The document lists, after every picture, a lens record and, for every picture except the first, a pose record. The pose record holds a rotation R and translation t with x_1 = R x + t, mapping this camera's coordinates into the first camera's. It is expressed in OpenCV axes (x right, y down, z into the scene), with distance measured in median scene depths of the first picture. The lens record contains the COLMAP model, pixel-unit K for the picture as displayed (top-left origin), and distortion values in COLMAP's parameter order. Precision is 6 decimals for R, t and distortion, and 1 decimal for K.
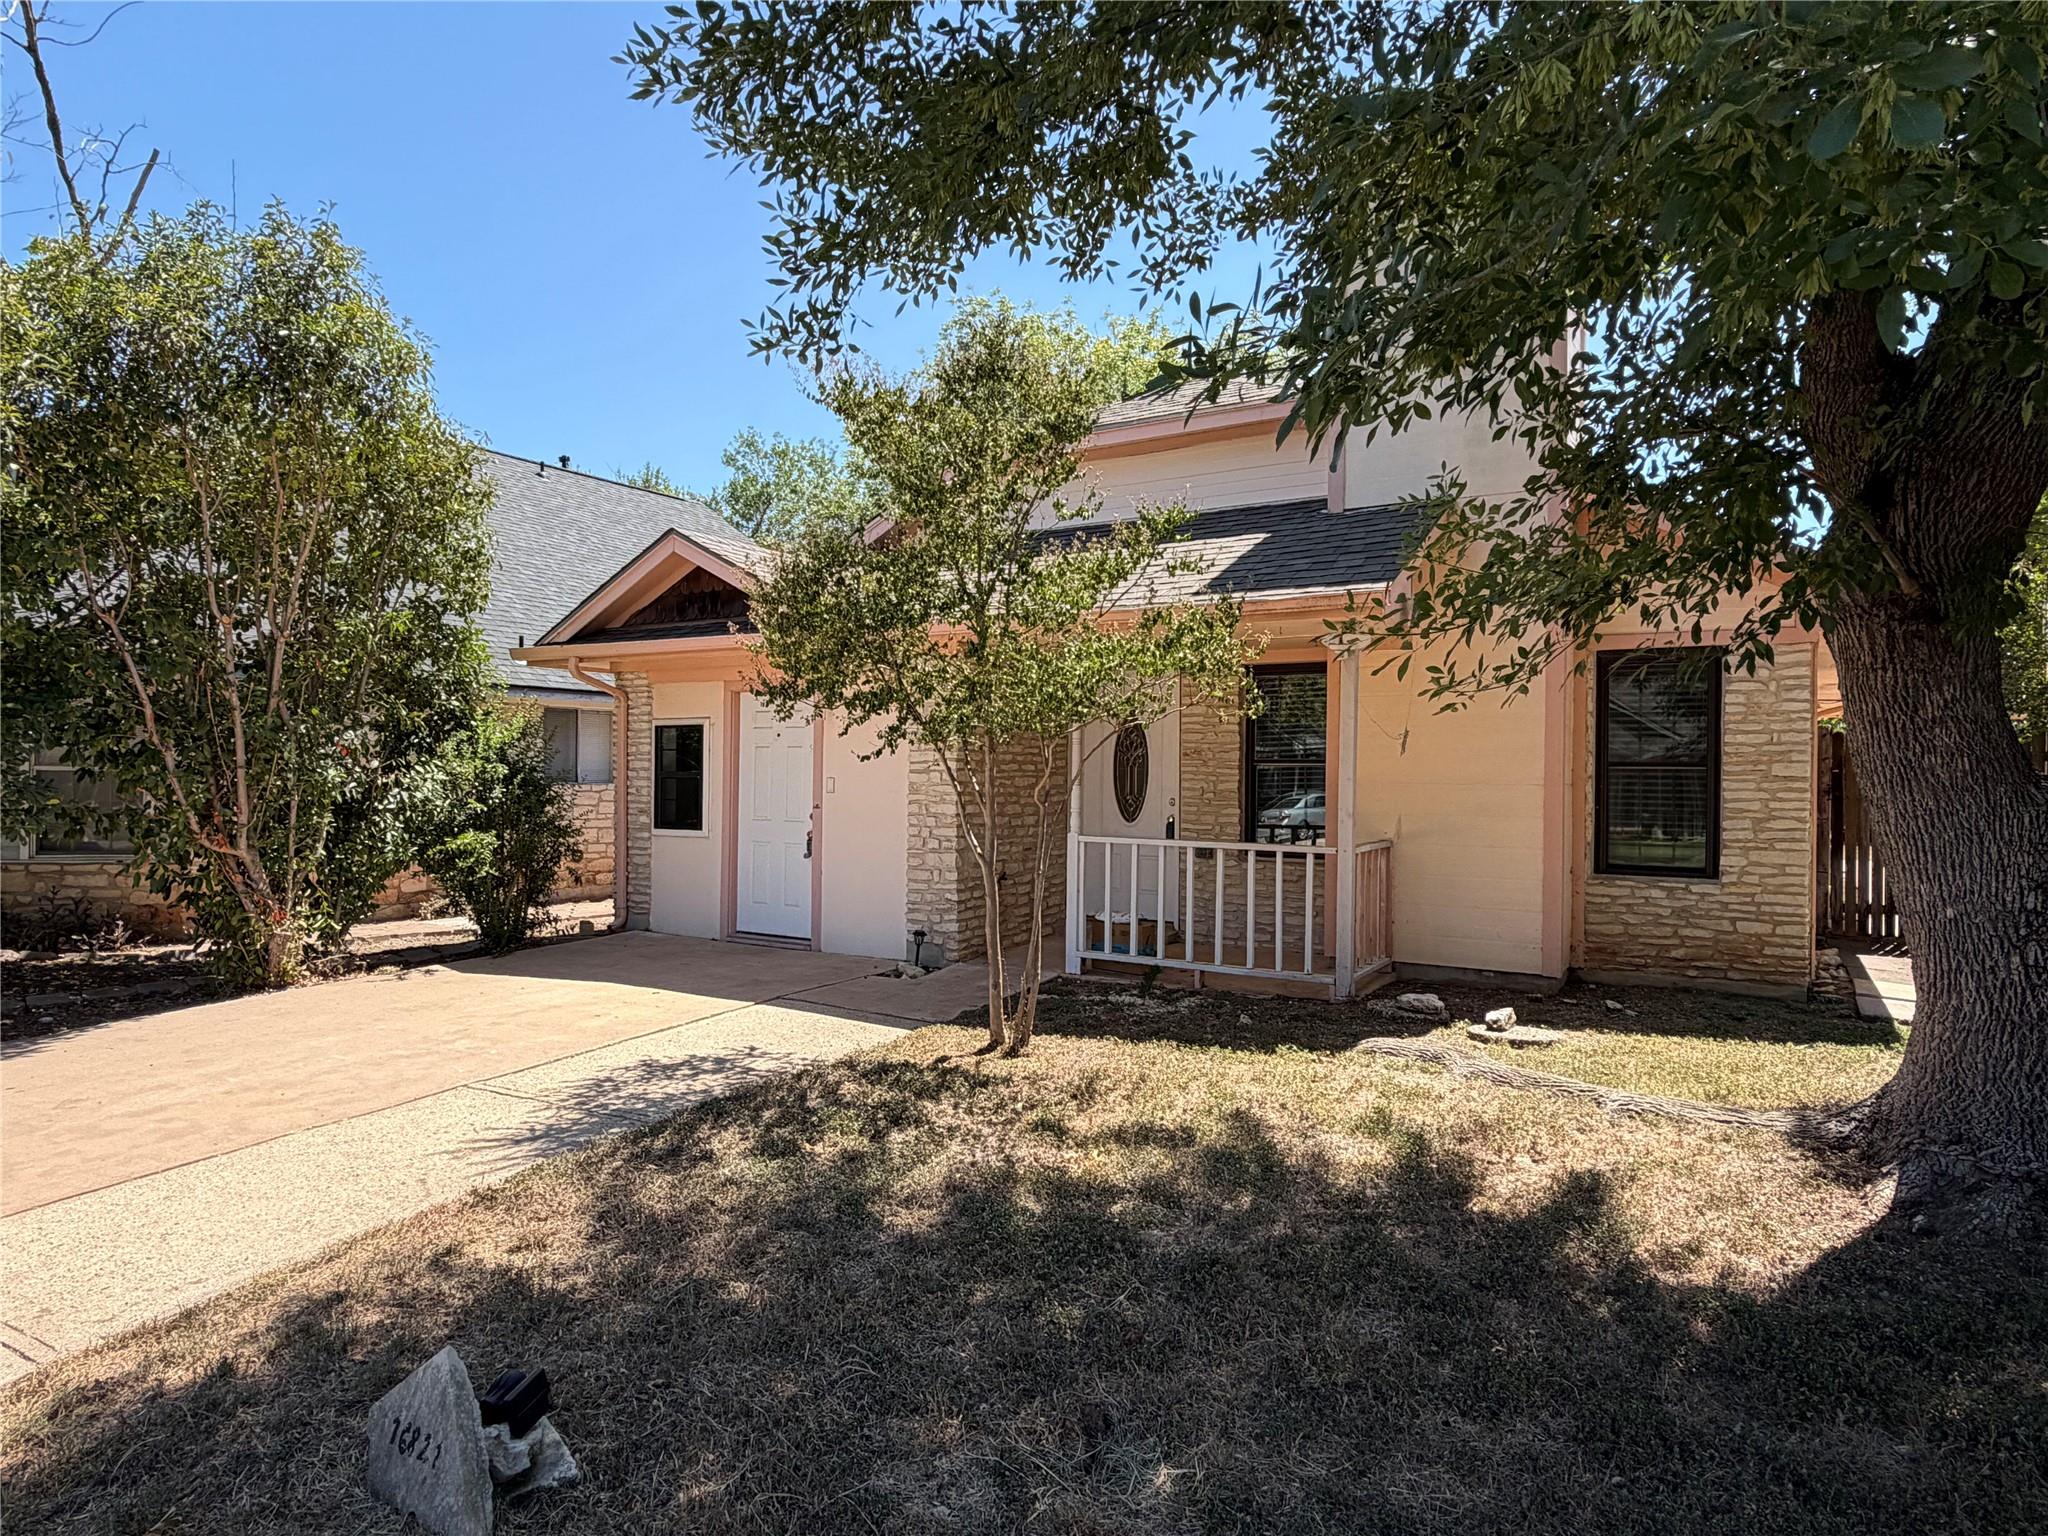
lens RADIAL K [[1219.0, 0, 1023.9], [0, 1219.0, 768.6], [0, 0, 1]] dist [0.008831, 0.001109]
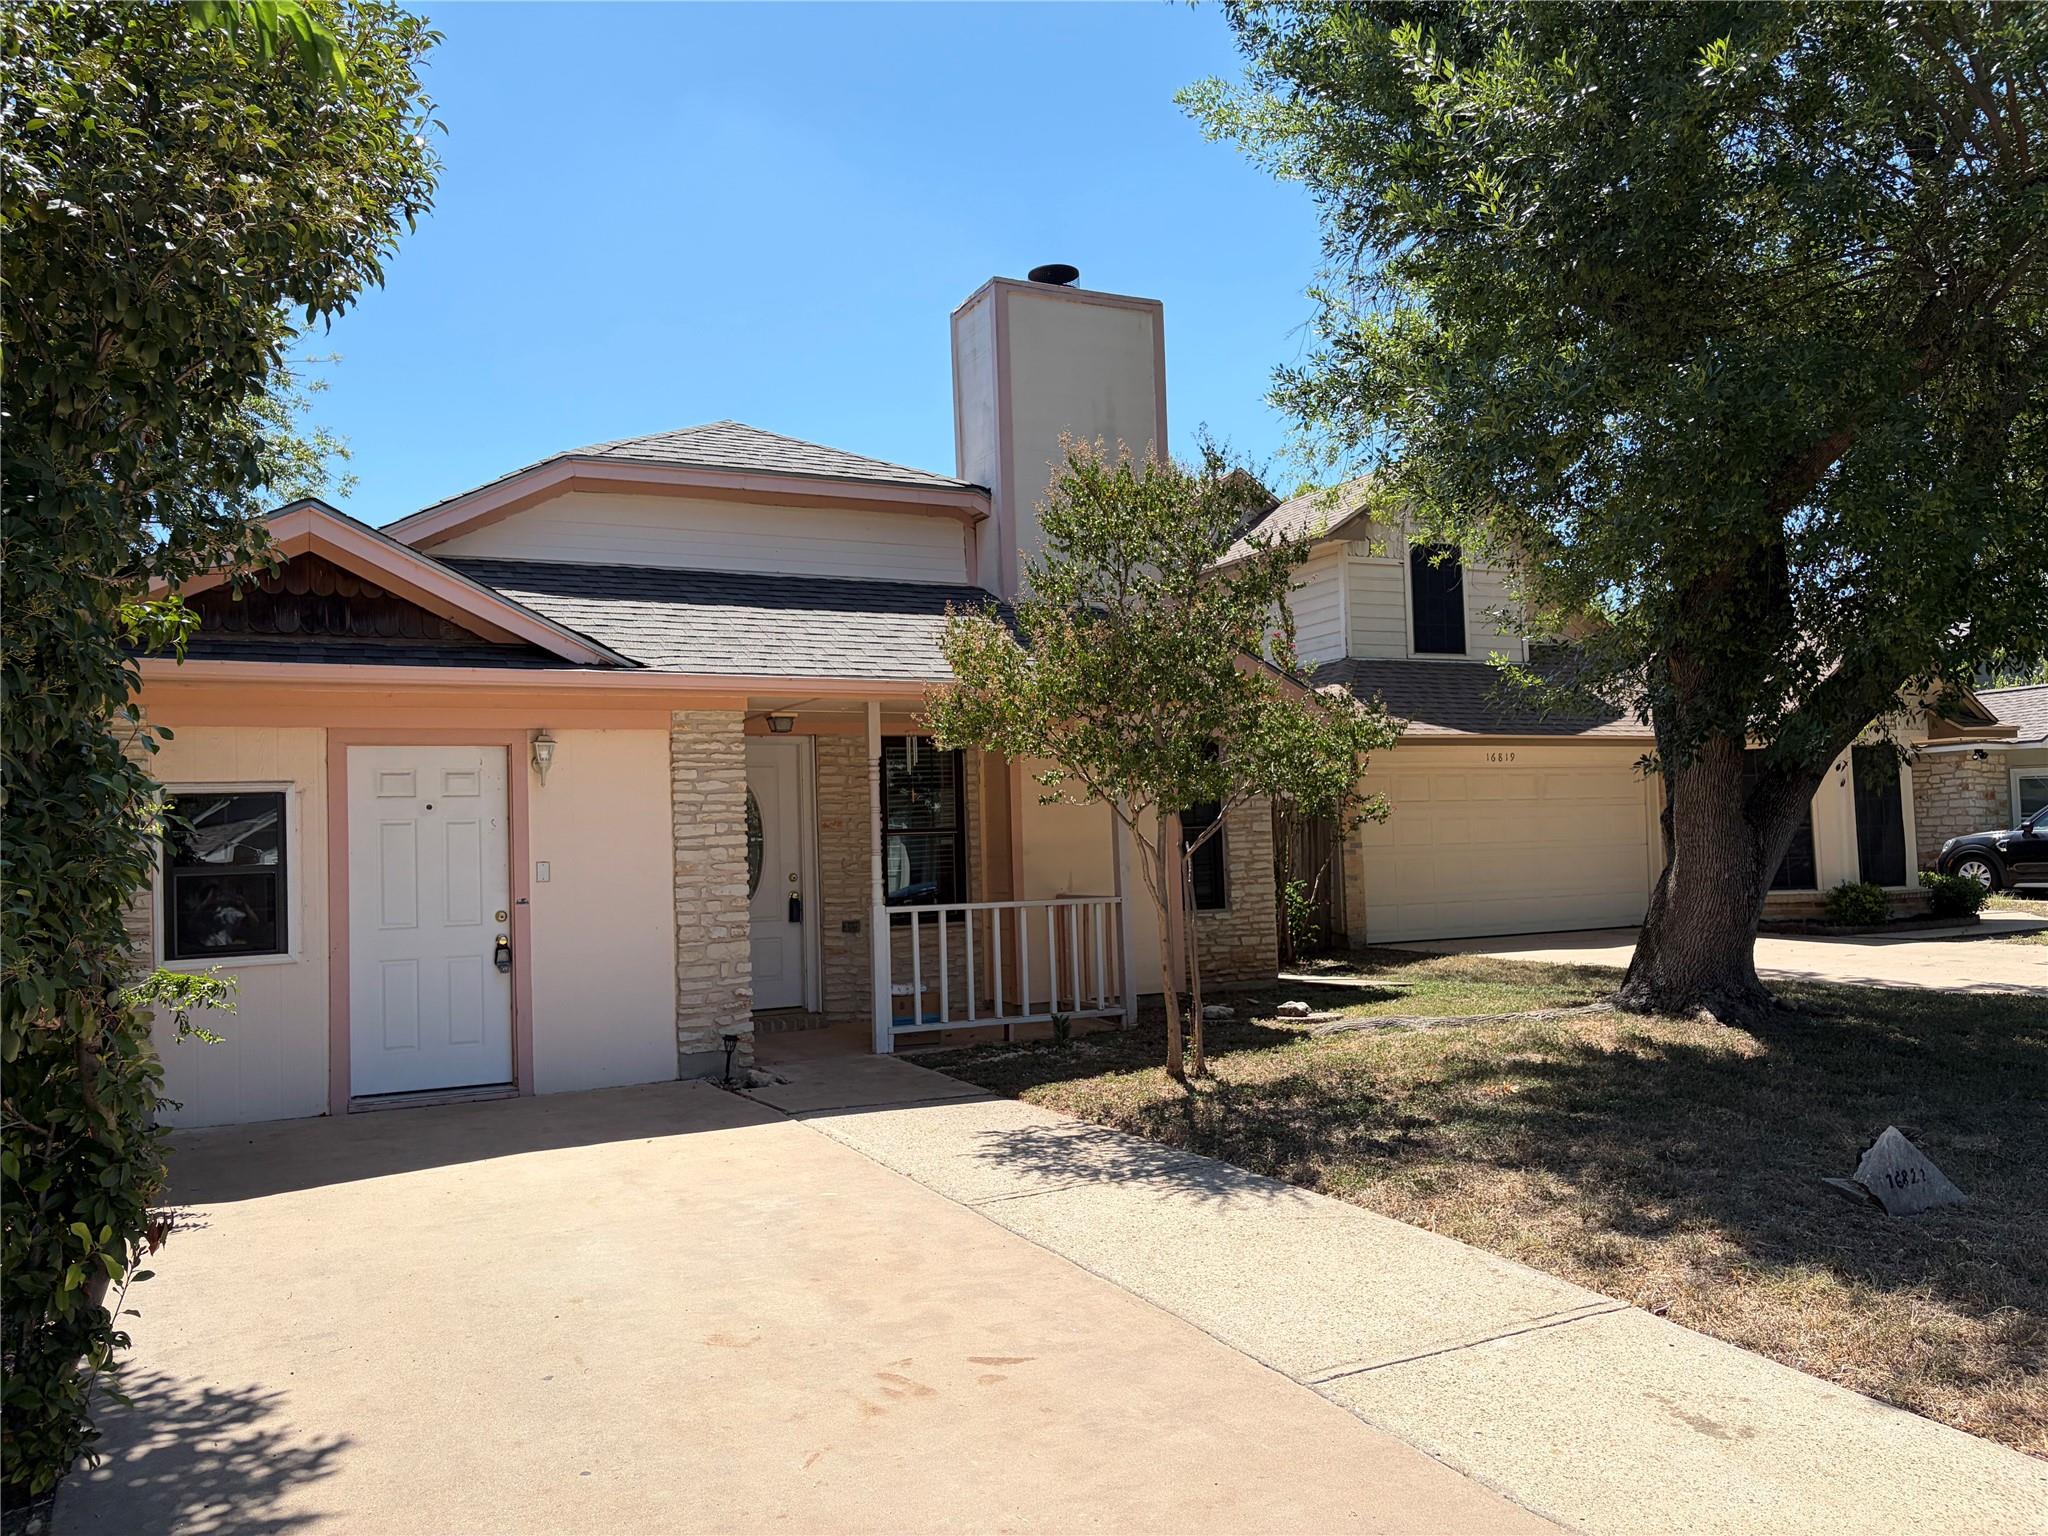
lens RADIAL K [[1525.0, 0, 1023.9], [0, 1525.0, 769.0], [0, 0, 1]] dist [0.016012, 0.002535]
pose [[0.519830, 0.020142, 0.854033, -0.890488], [0.033036, 0.998500, -0.043658, 0.000613], [-0.853631, 0.050909, 0.518384, 0.257814]]
